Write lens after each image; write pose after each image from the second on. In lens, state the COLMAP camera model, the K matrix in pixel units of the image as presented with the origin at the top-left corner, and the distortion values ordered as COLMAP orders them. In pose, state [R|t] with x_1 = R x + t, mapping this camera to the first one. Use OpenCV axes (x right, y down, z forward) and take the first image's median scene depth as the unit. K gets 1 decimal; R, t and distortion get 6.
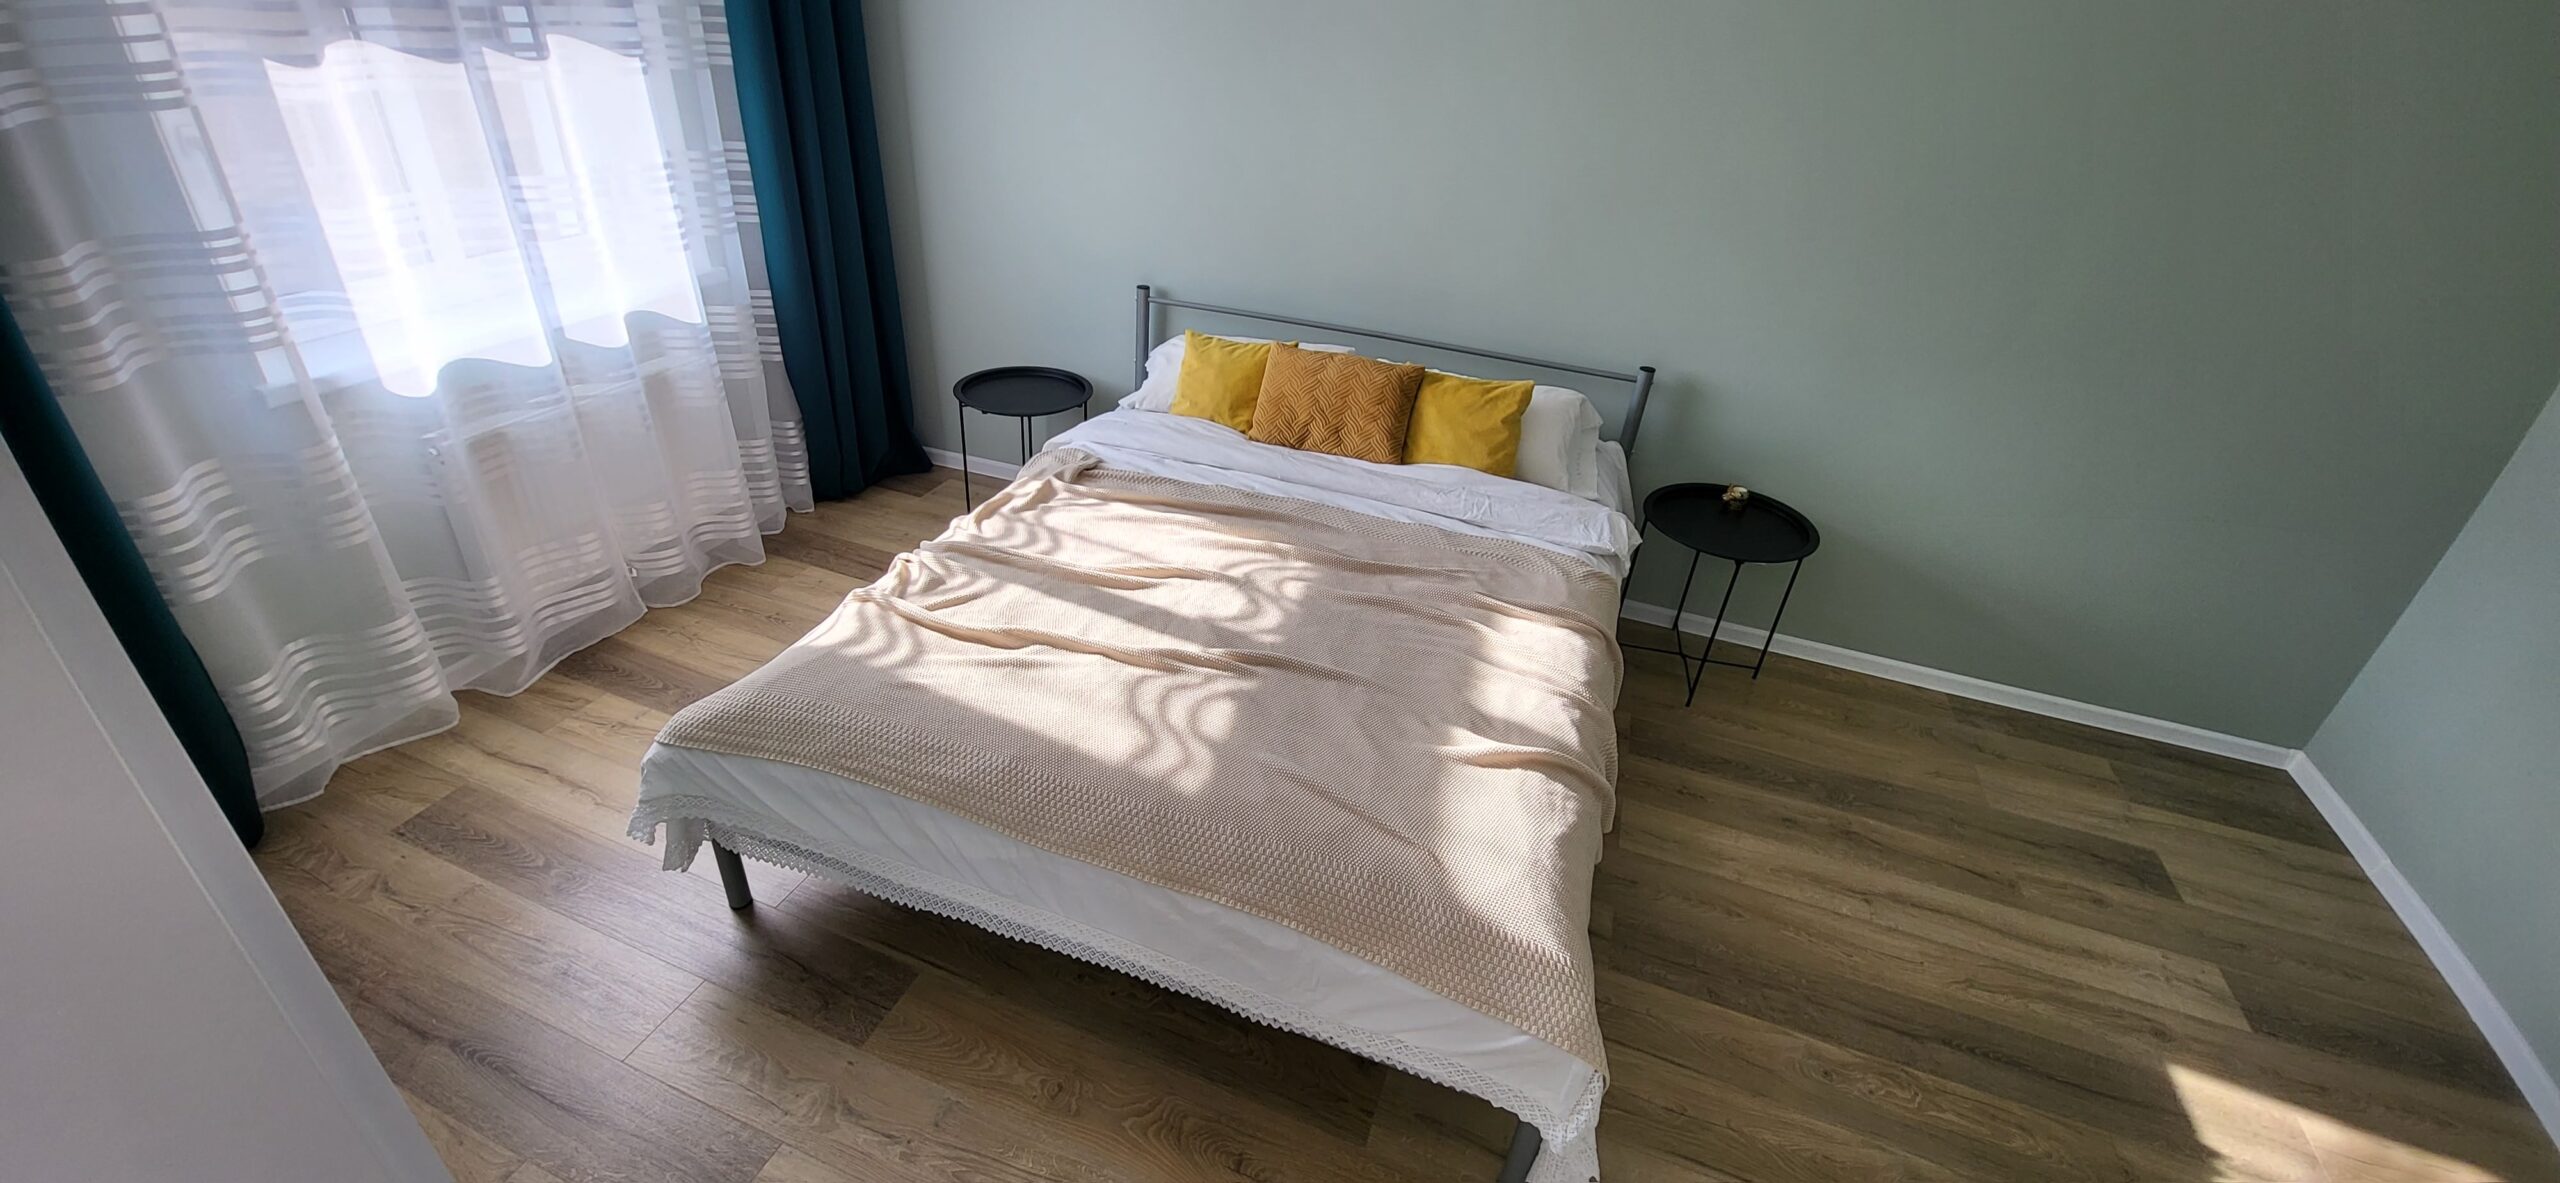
lens RADIAL K [[1075.3, 0, 1274.5], [0, 1075.3, 701.1], [0, 0, 1]] dist [-0.038668, -0.005514]
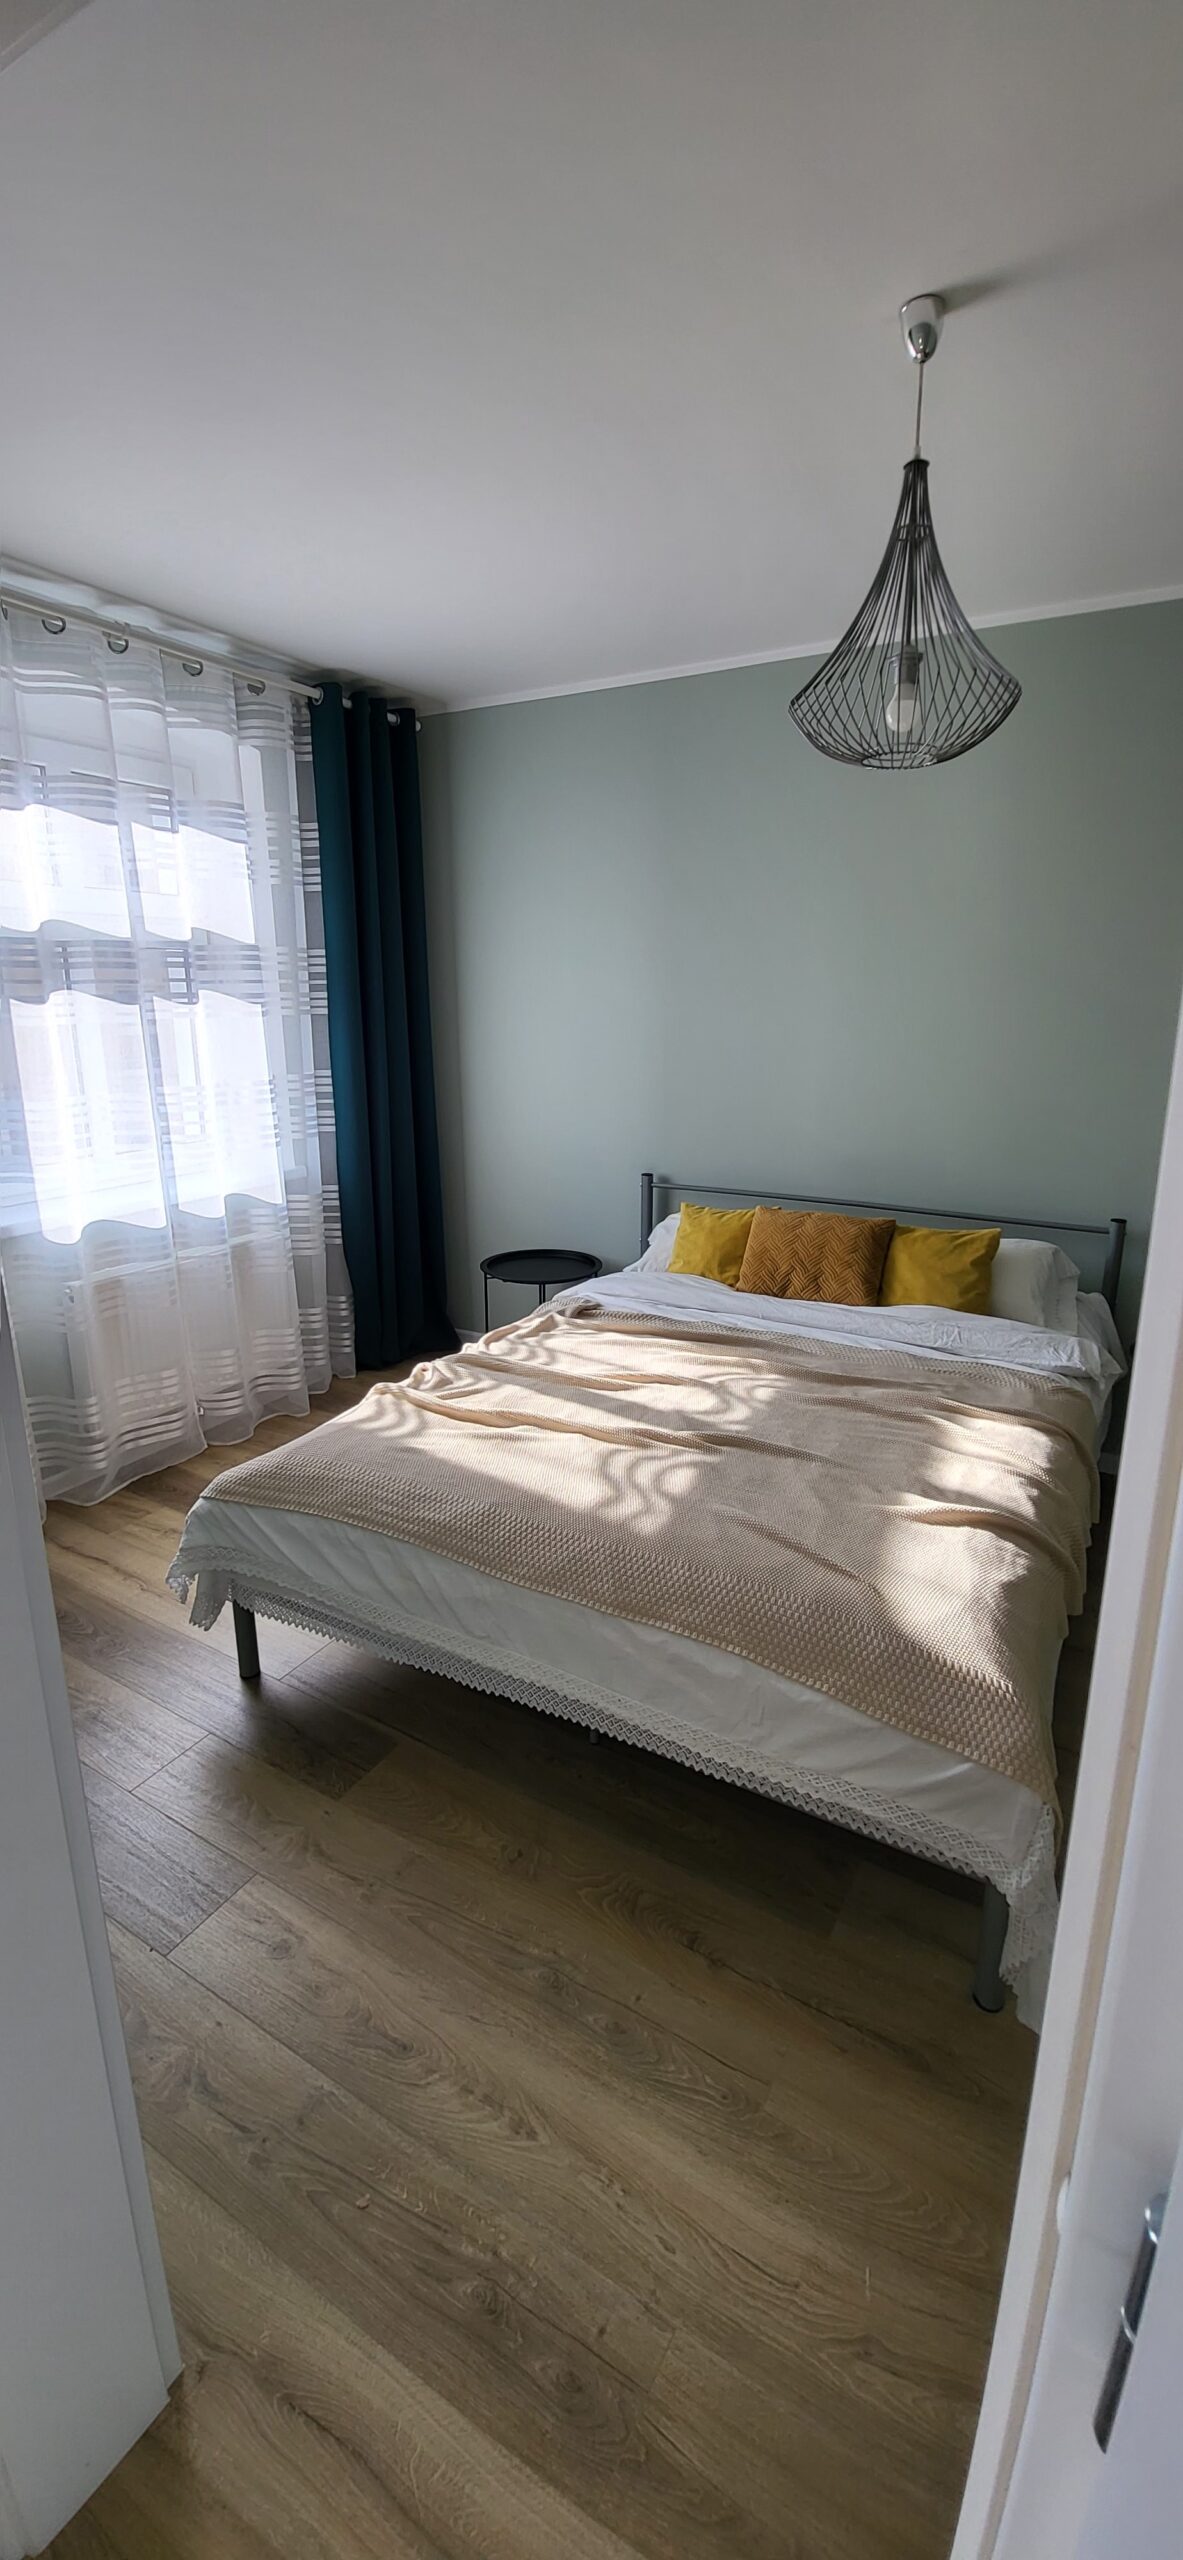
lens RADIAL K [[1088.9, 0, 591.5], [0, 1088.9, 1280.0], [0, 0, 1]] dist [-0.074708, 0.000026]
pose [[0.981019, -0.023027, -0.192538, 0.055720], [-0.040928, 0.945965, -0.321675, 0.133225], [0.189541, 0.323449, 0.927068, -0.072373]]
